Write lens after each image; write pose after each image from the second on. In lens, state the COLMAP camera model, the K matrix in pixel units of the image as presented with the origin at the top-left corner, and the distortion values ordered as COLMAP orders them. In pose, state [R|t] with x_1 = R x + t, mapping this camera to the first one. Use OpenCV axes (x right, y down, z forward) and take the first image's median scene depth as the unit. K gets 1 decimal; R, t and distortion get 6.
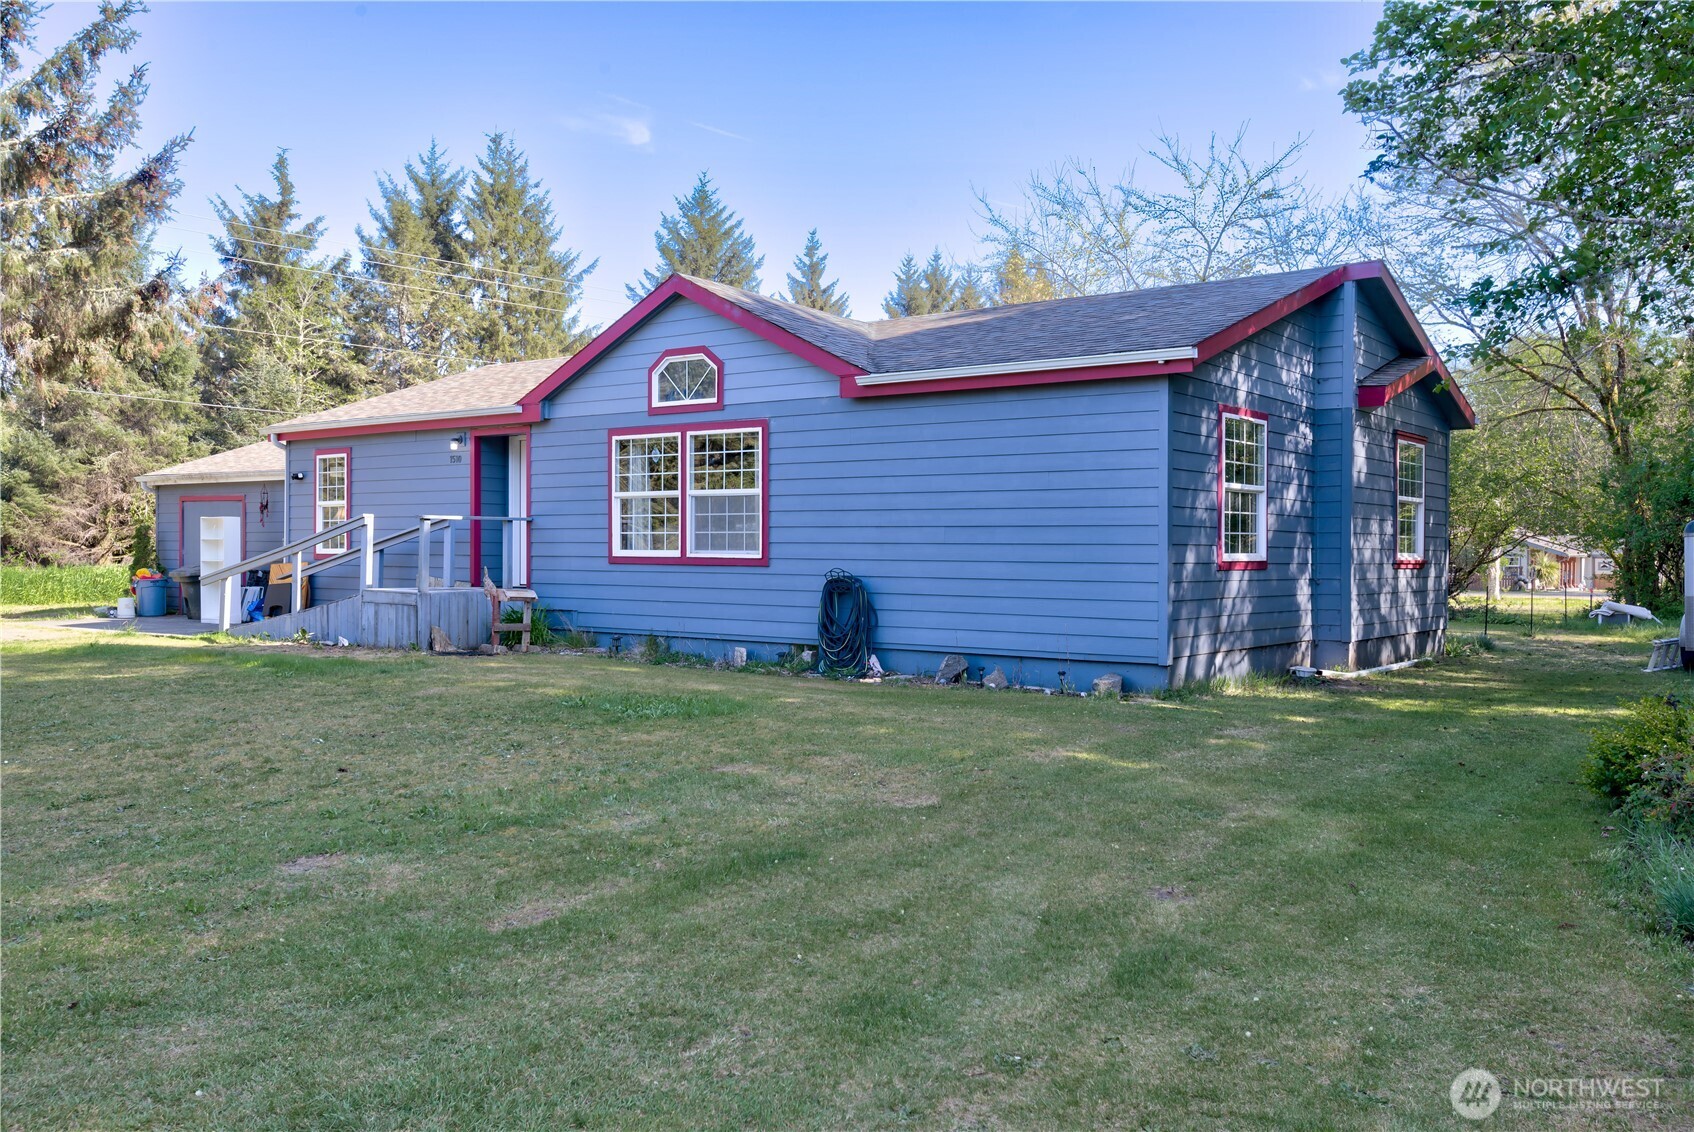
lens RADIAL K [[1408.7, 0, 847.0], [0, 1408.7, 566.0], [0, 0, 1]] dist [0.021395, -0.012232]
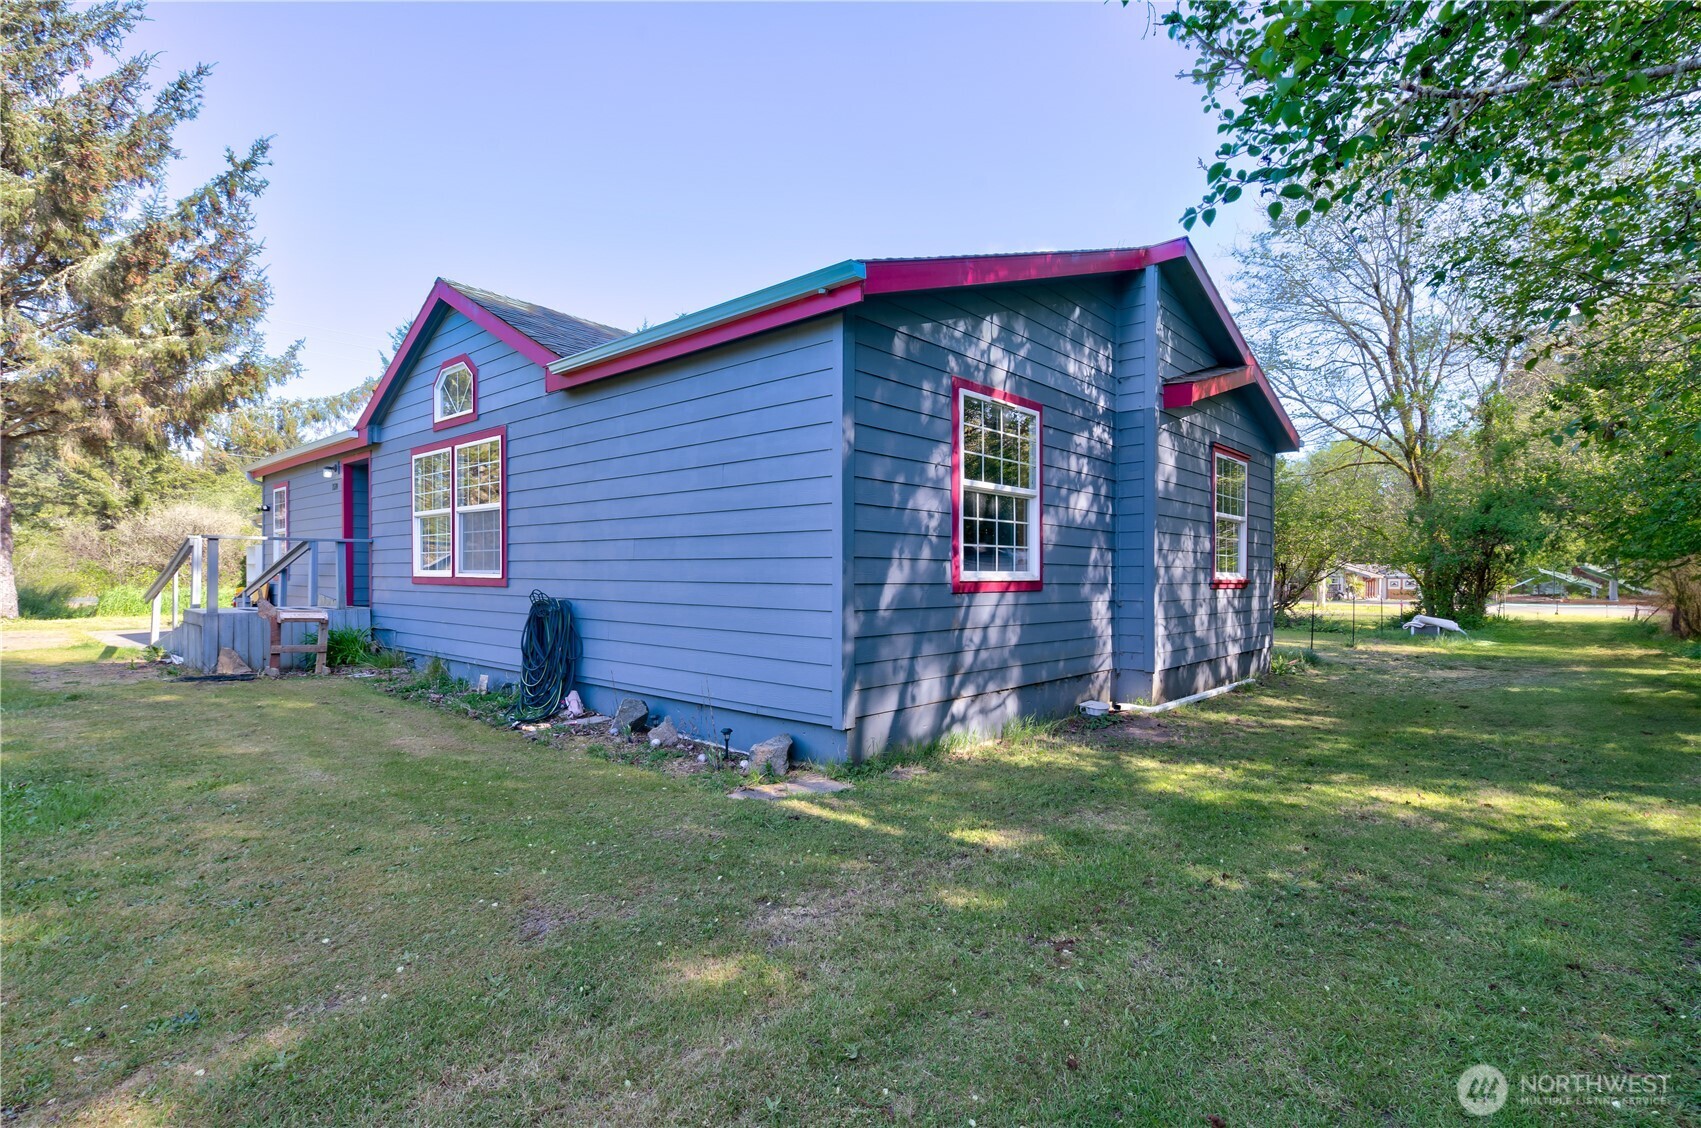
lens RADIAL K [[819.3, 0, 902.3], [0, 819.3, 584.9], [0, 0, 1]] dist [0.000200, 0.000512]
pose [[0.999020, -0.000819, -0.044252, 0.214052], [0.000871, 0.999999, 0.001169, -0.001539], [0.044251, -0.001206, 0.999020, 0.462920]]
